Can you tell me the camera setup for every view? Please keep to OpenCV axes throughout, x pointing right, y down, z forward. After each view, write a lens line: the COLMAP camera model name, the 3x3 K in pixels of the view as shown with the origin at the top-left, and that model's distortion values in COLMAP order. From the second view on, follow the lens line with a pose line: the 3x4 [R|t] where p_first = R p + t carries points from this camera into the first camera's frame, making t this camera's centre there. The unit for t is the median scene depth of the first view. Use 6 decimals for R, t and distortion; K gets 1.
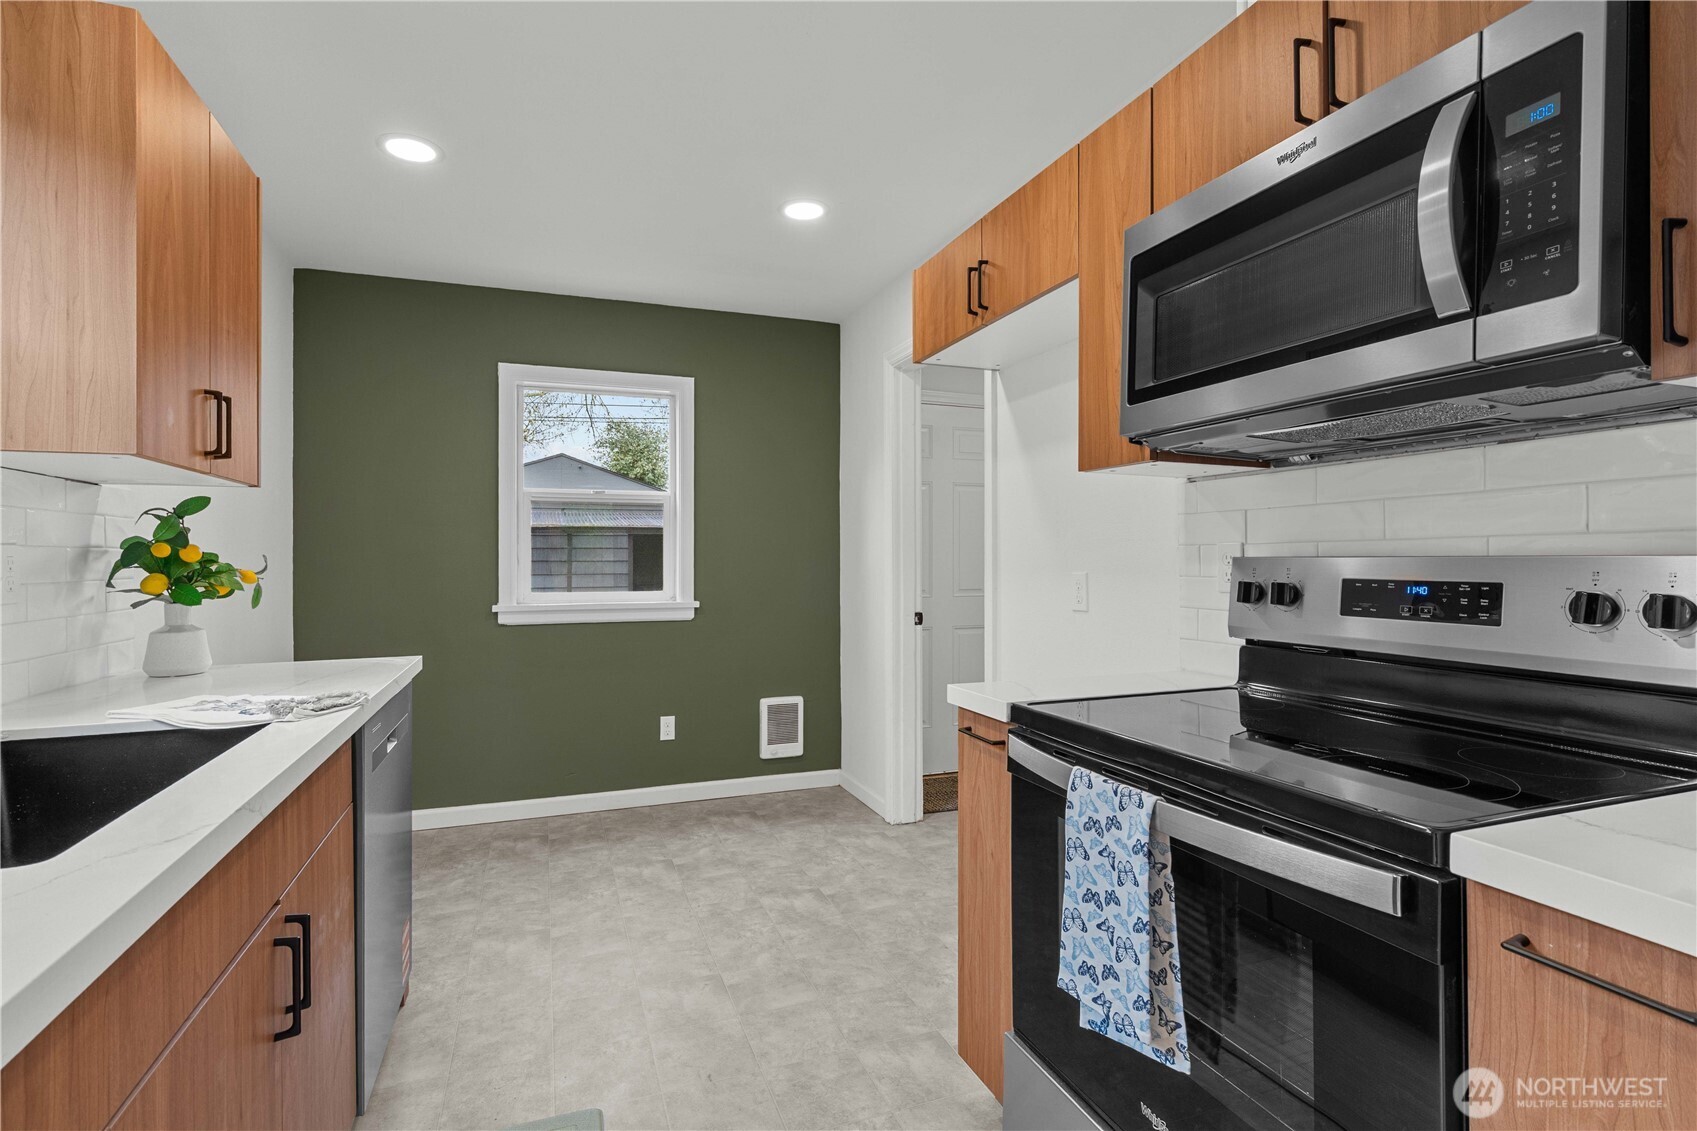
lens RADIAL K [[786.5, 0, 833.4], [0, 786.5, 566.3], [0, 0, 1]] dist [-0.001042, 0.000948]
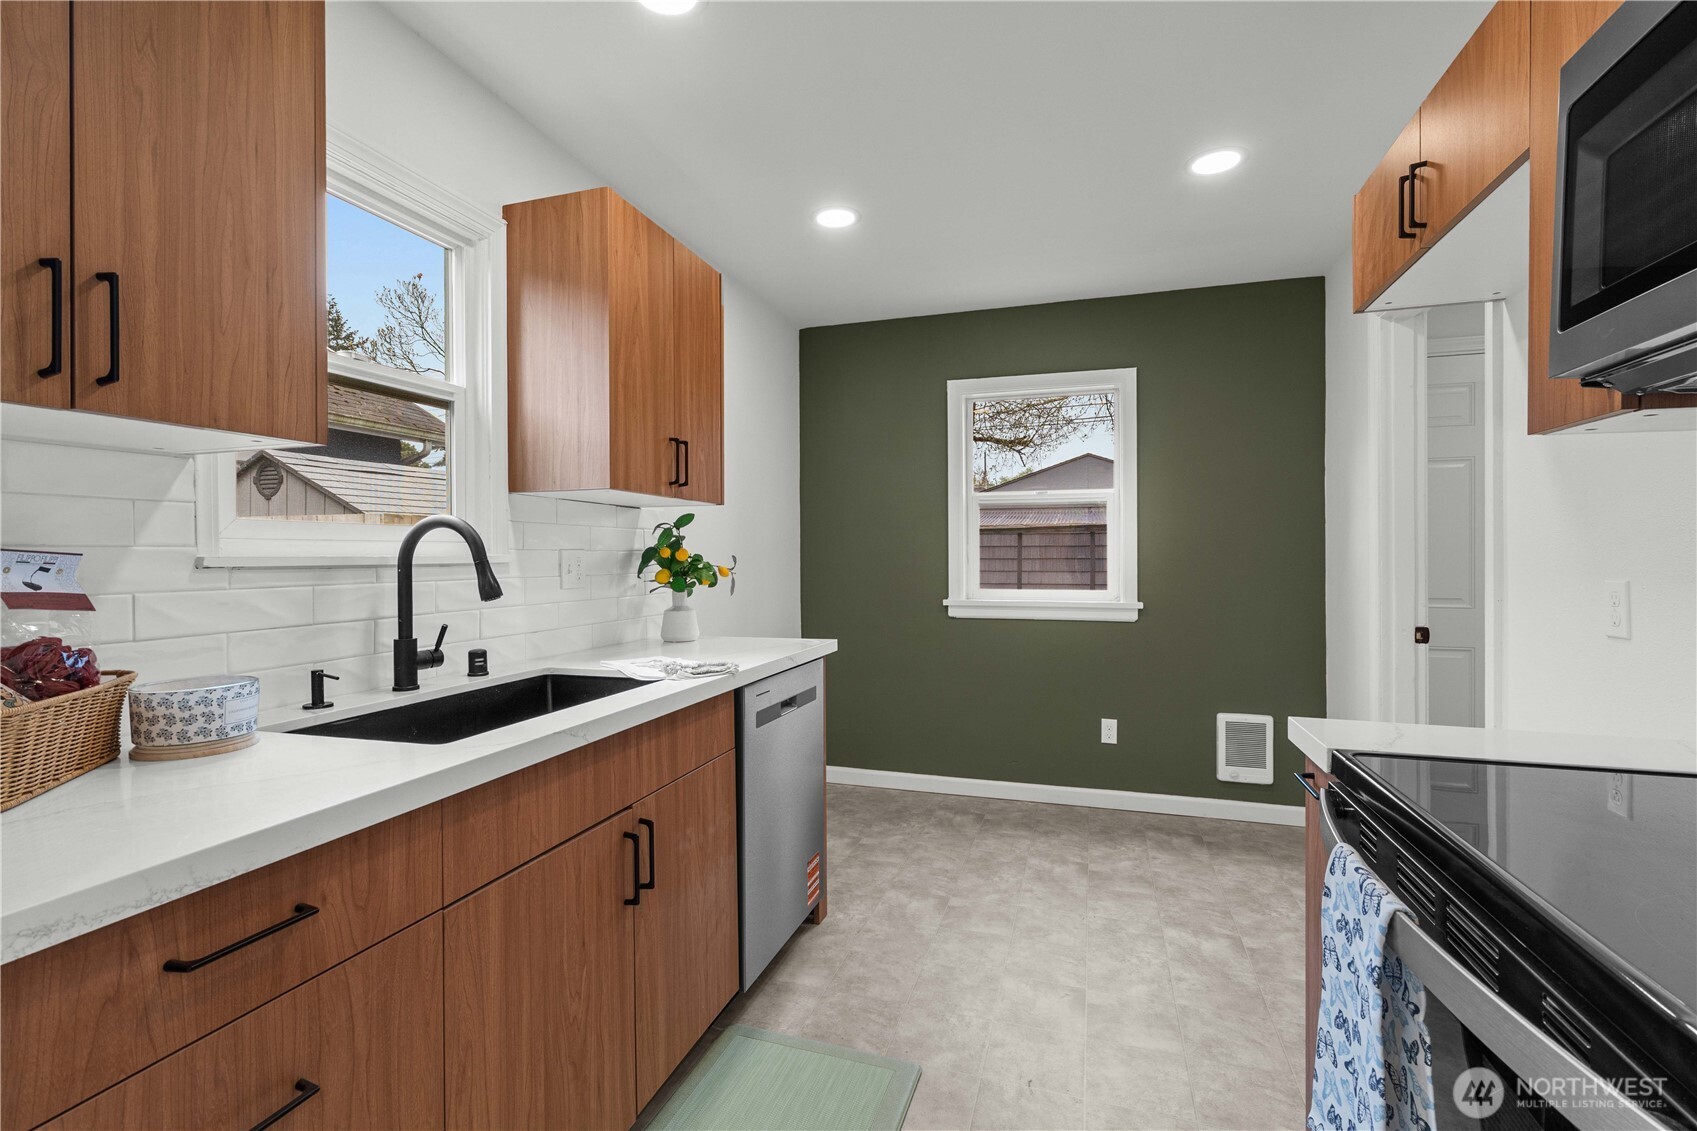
lens RADIAL K [[774.5, 0, 841.4], [0, 774.5, 568.4], [0, 0, 1]] dist [-0.008054, 0.009717]
pose [[0.788230, 0.009522, -0.615307, 0.159252], [-0.005563, 0.999950, 0.008348, -0.003221], [0.615356, -0.003157, 0.788243, 0.056004]]
